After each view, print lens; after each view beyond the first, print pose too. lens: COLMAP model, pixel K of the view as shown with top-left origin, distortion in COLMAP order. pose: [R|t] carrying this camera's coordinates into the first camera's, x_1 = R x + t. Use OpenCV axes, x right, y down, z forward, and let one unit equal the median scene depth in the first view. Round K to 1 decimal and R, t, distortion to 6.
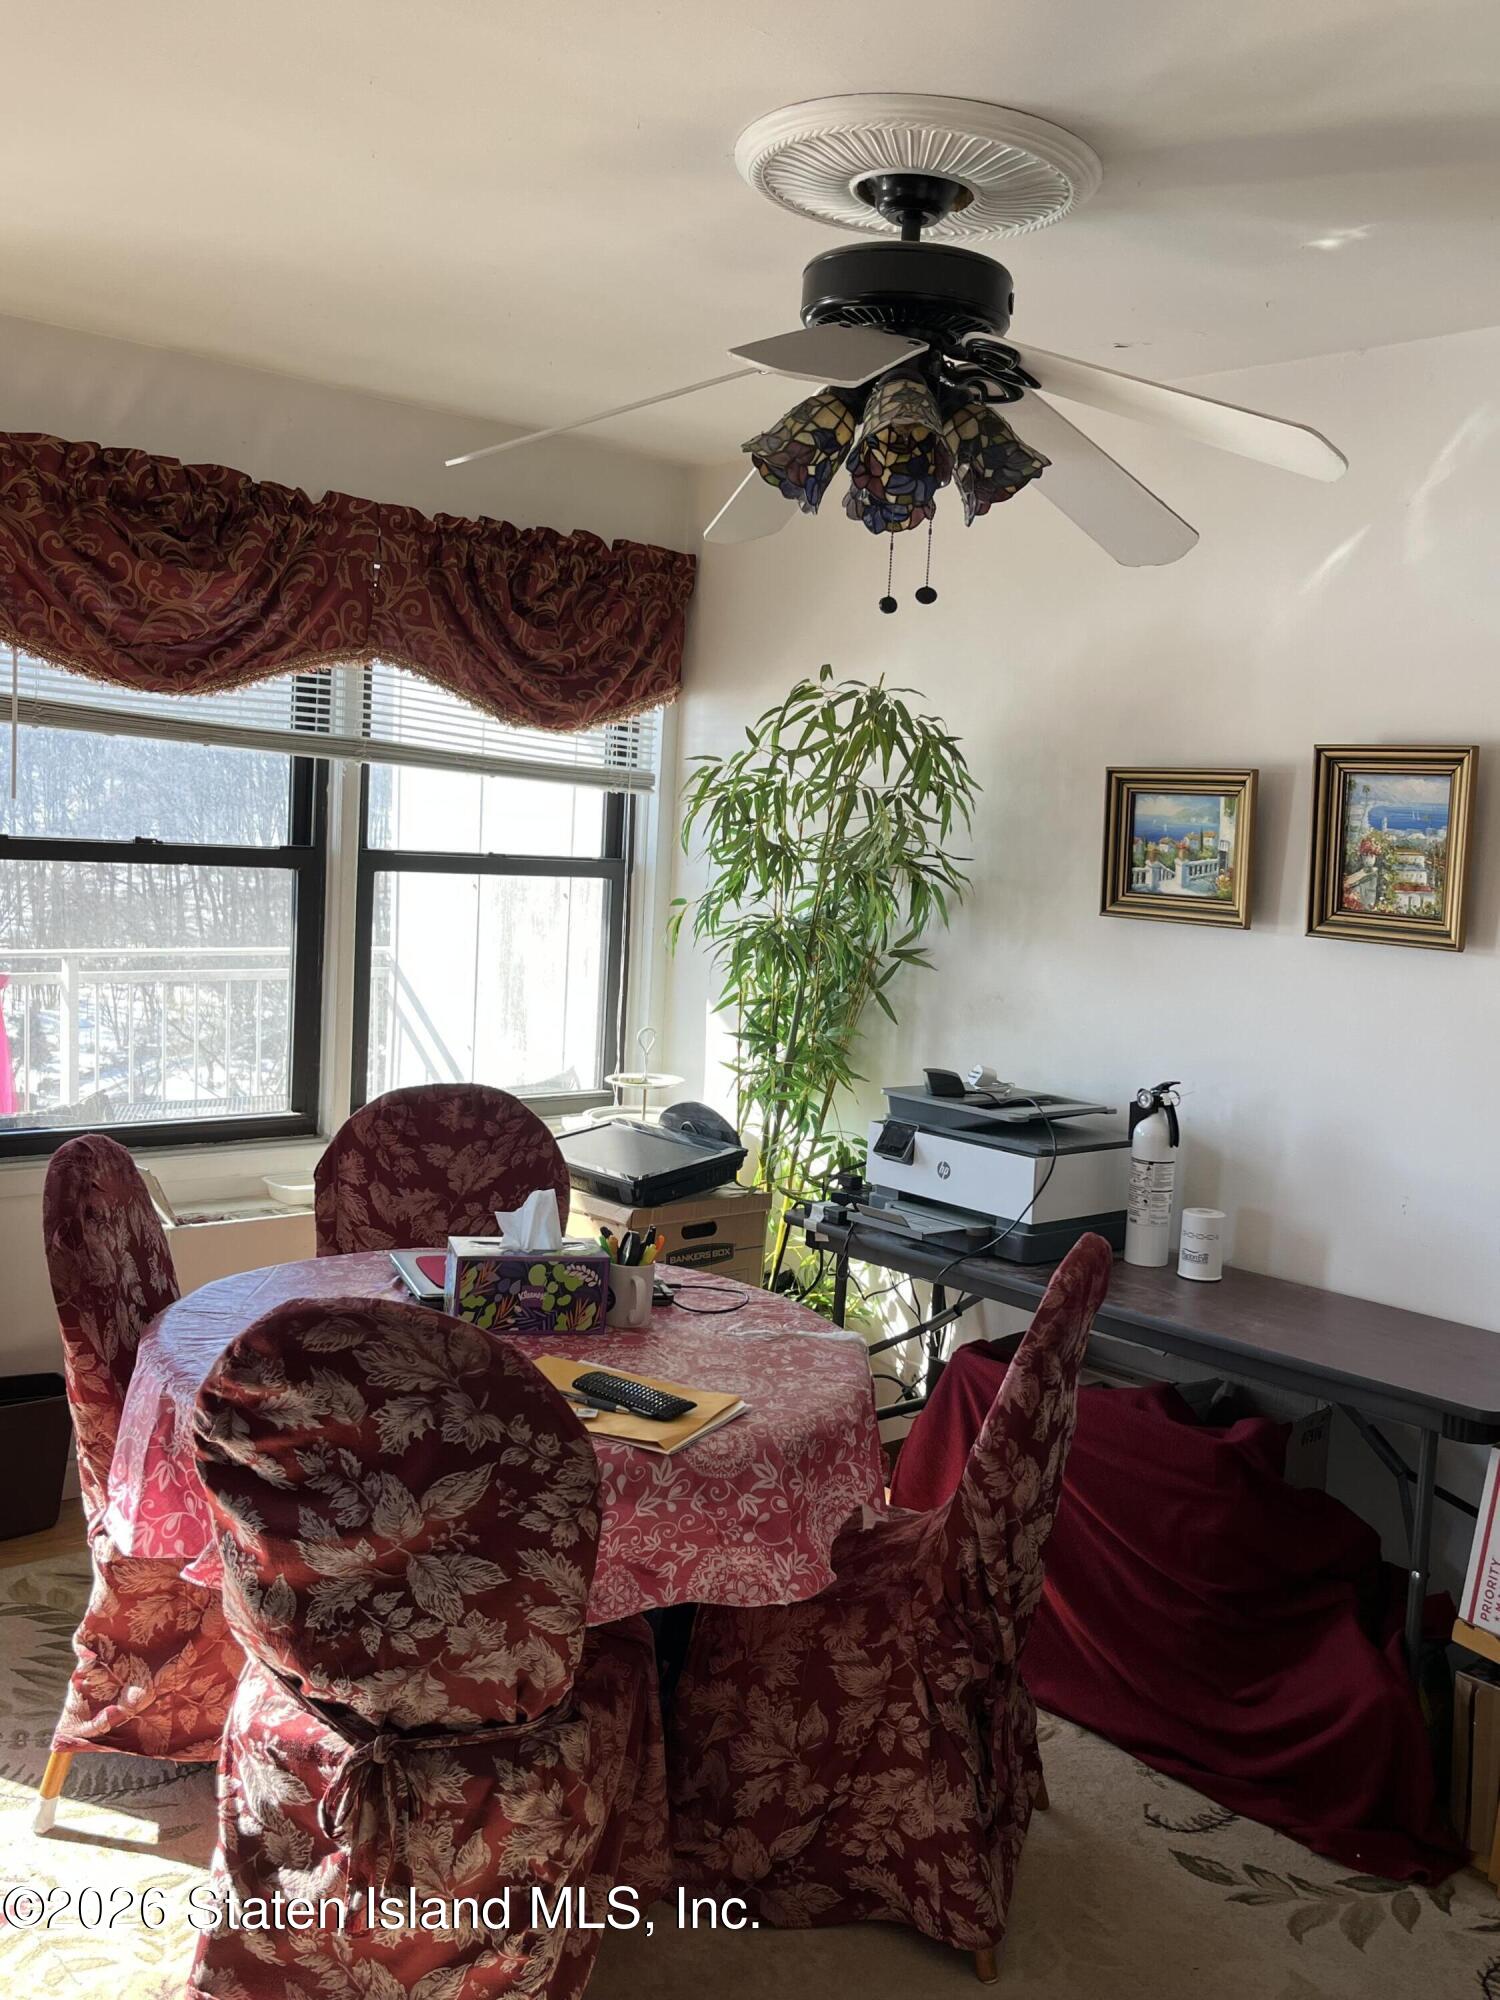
lens RADIAL K [[1786.0, 0, 755.7], [0, 1786.0, 1017.3], [0, 0, 1]] dist [0.013890, 0.002412]
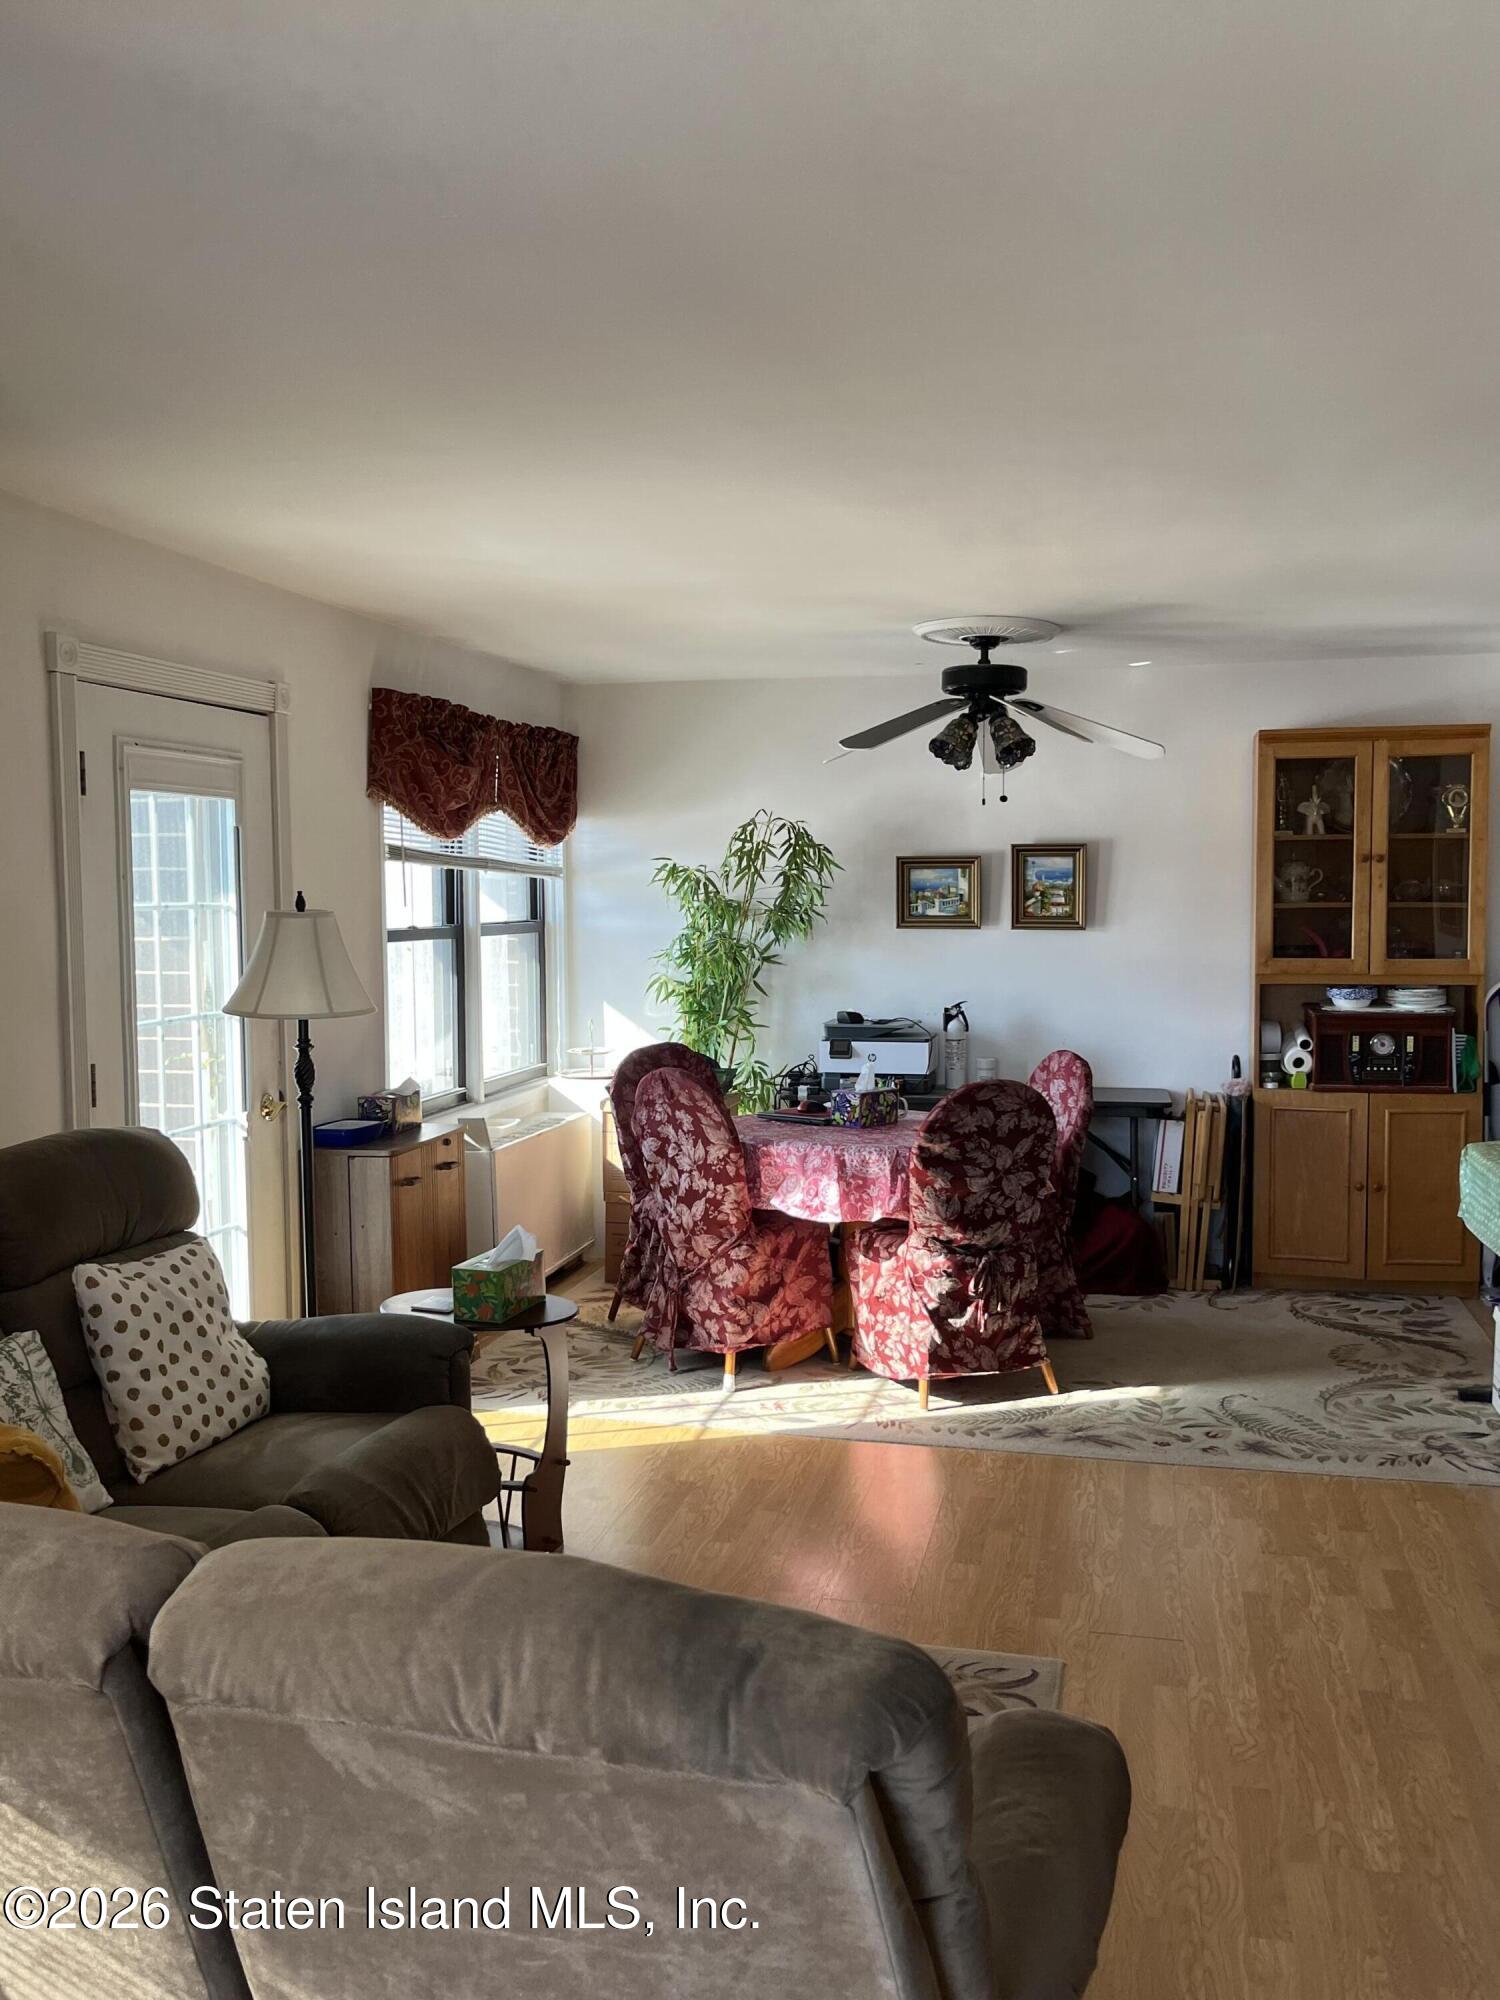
lens RADIAL K [[1642.0, 0, 752.2], [0, 1642.0, 990.5], [0, 0, 1]] dist [-0.004415, -0.000853]
pose [[0.820244, -0.094730, 0.564115, -1.128290], [0.109263, 0.993980, 0.008044, -0.022025], [-0.561482, 0.055039, 0.825657, -0.505139]]
